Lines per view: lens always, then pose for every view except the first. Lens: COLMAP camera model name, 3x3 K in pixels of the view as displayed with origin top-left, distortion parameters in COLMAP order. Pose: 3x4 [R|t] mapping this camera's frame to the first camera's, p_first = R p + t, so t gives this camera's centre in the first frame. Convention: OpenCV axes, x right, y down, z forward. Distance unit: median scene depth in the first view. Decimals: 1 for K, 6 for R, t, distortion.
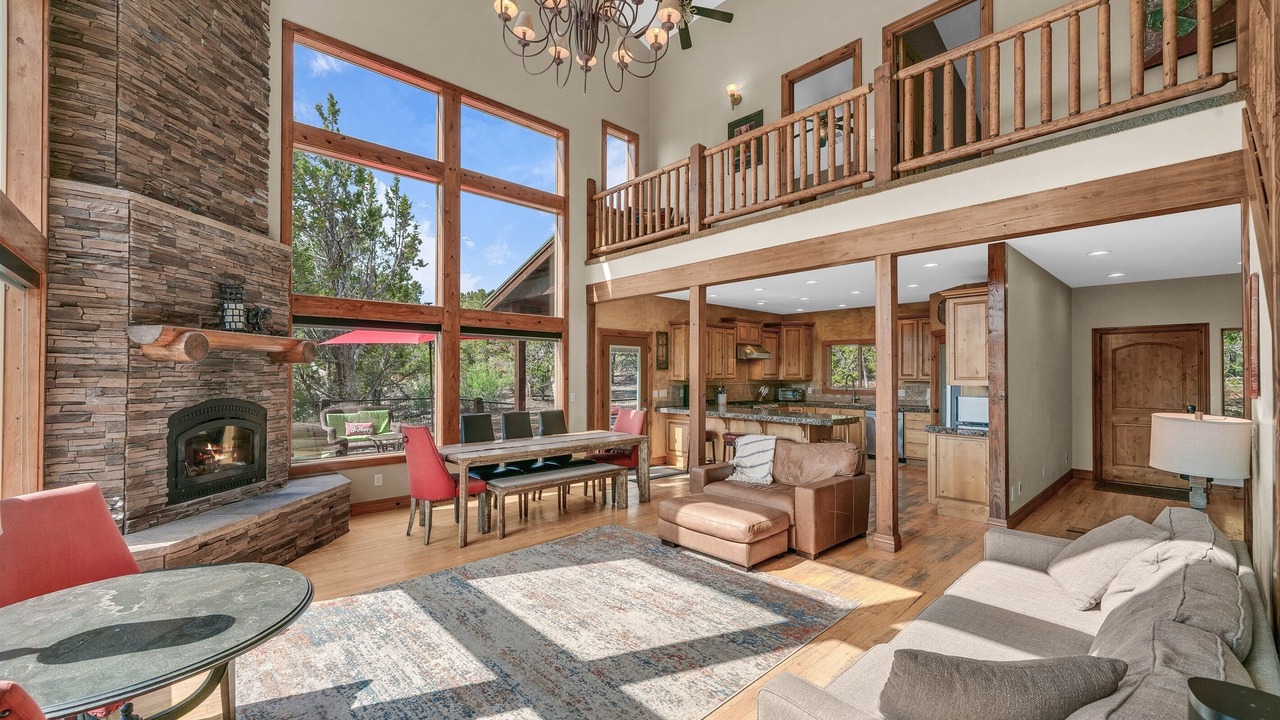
lens RADIAL K [[519.3, 0, 646.1], [0, 519.3, 369.4], [0, 0, 1]] dist [0.000568, 0.000033]
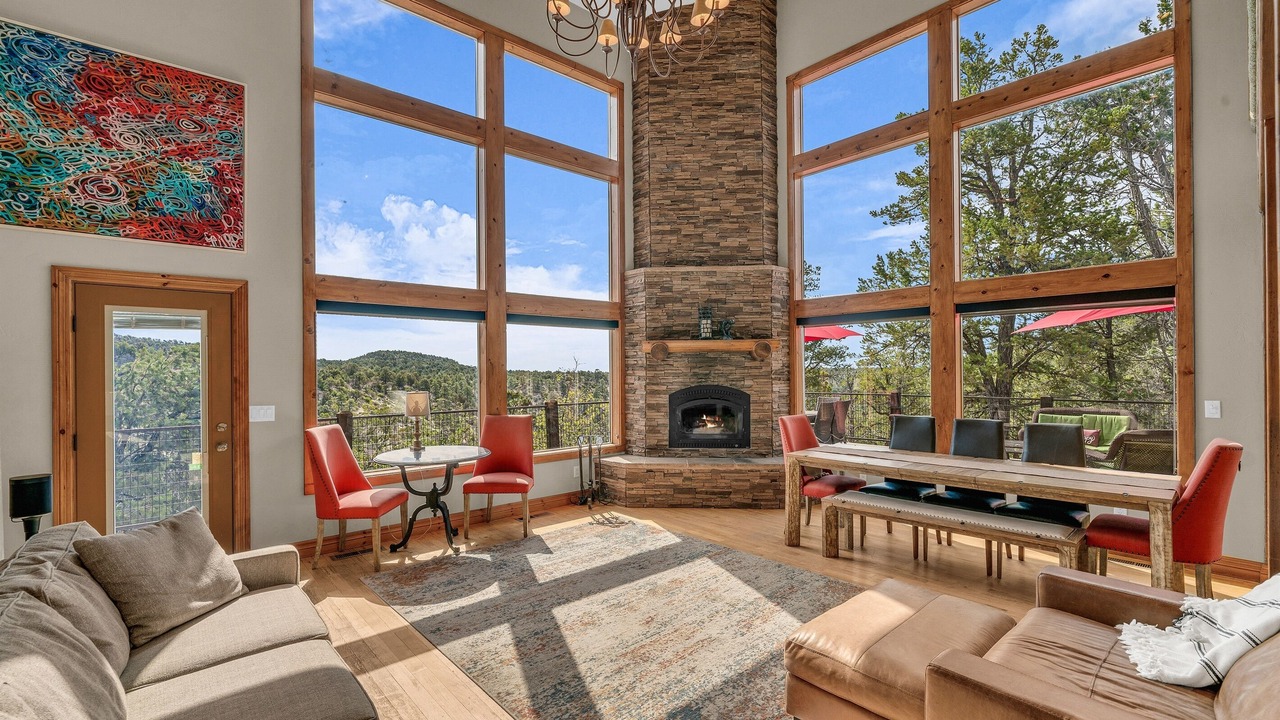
lens RADIAL K [[558.5, 0, 631.5], [0, 558.5, 368.9], [0, 0, 1]] dist [0.000240, -0.000205]
pose [[-0.038016, -0.005611, -0.999261, 0.702205], [0.014705, 0.999873, -0.006173, 0.015653], [0.999169, -0.014929, -0.037928, 0.758849]]
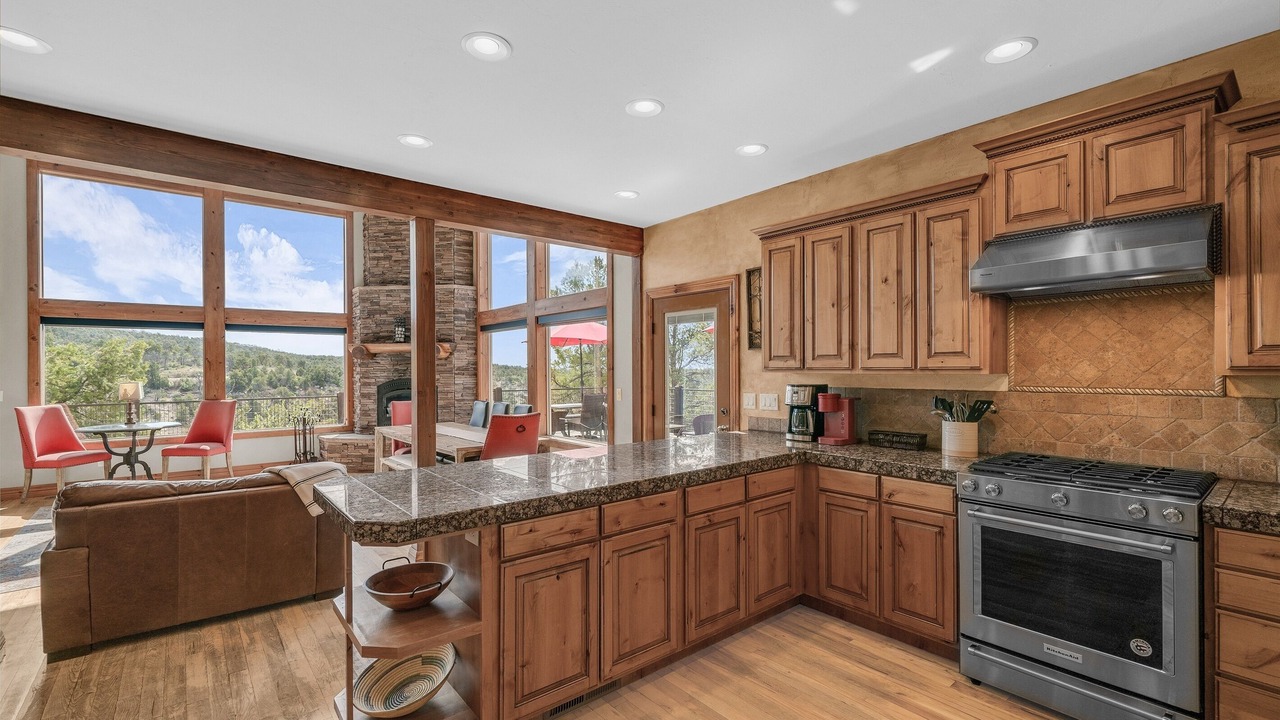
lens RADIAL K [[547.2, 0, 626.5], [0, 547.2, 368.0], [0, 0, 1]] dist [-0.000747, -0.000113]
pose [[-0.077373, -0.003731, -0.996995, 0.994752], [0.012803, 0.999907, -0.004735, 0.034319], [0.996920, -0.013131, -0.077318, 1.757757]]
